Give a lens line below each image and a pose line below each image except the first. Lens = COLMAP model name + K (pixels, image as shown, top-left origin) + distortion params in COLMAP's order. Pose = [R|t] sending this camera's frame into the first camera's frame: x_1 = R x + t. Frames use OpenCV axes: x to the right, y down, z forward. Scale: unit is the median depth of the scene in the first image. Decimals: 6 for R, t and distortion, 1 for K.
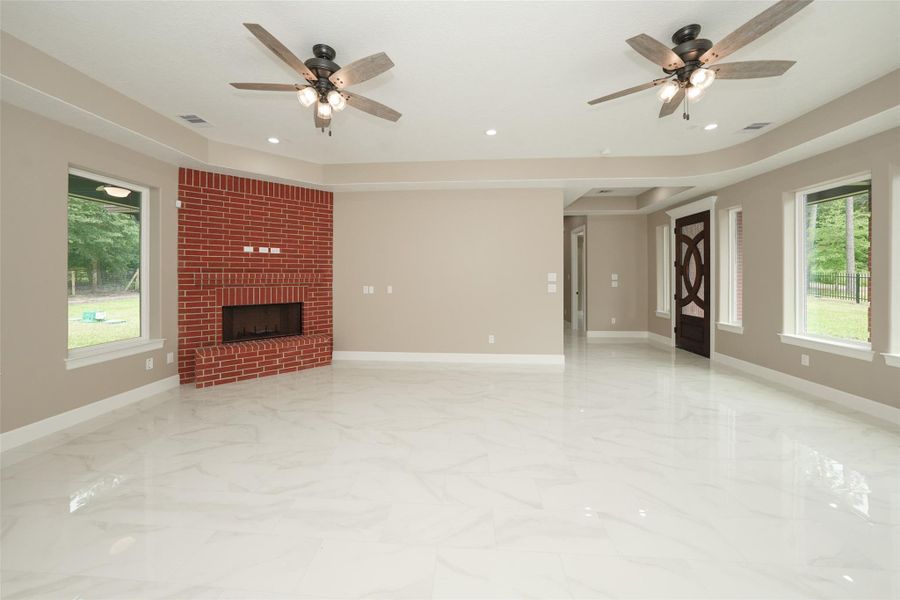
lens RADIAL K [[321.7, 0, 440.7], [0, 321.7, 275.3], [0, 0, 1]] dist [-0.015408, -0.000111]
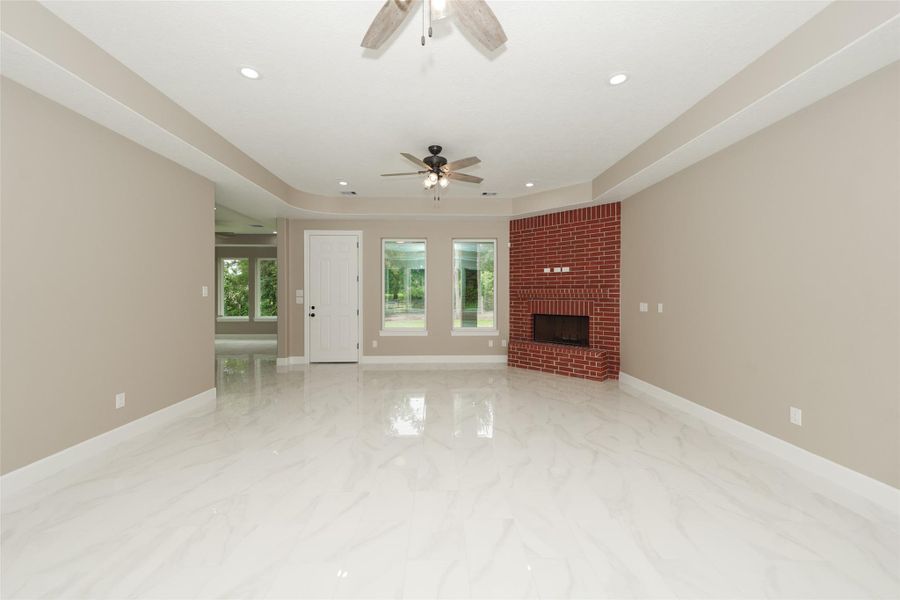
lens RADIAL K [[340.0, 0, 448.0], [0, 340.0, 297.2], [0, 0, 1]] dist [-0.002127, 0.000910]
pose [[0.118853, 0.010791, -0.992853, 0.649402], [0.002070, 0.999936, 0.011116, 0.008724], [0.992910, -0.003376, 0.118823, 0.425003]]
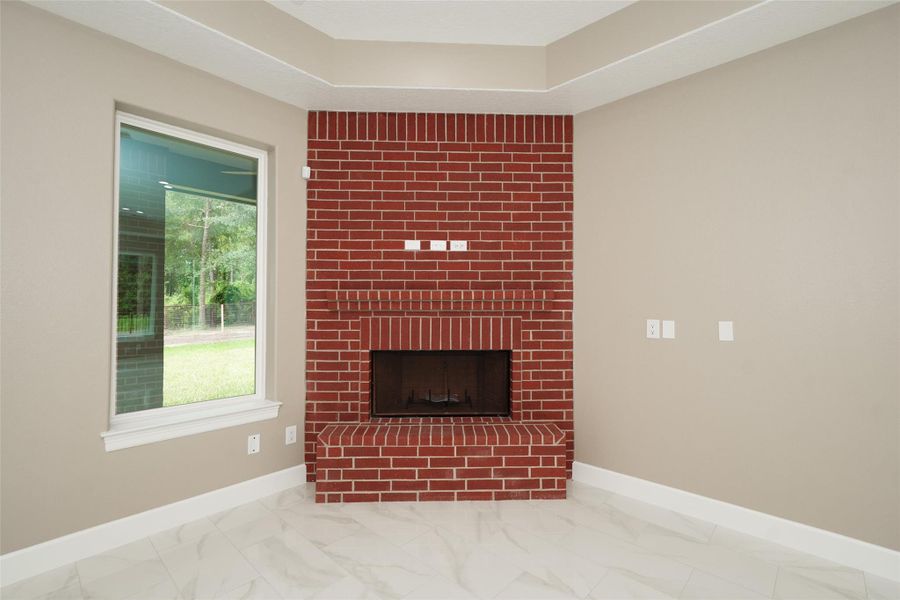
lens RADIAL K [[398.2, 0, 447.3], [0, 398.2, 299.4], [0, 0, 1]] dist [-0.004471, 0.000080]
pose [[0.787660, -0.008861, -0.616047, -0.140515], [-0.001237, 0.999872, -0.015962, 0.017971], [0.616109, 0.013334, 0.787548, 0.486943]]
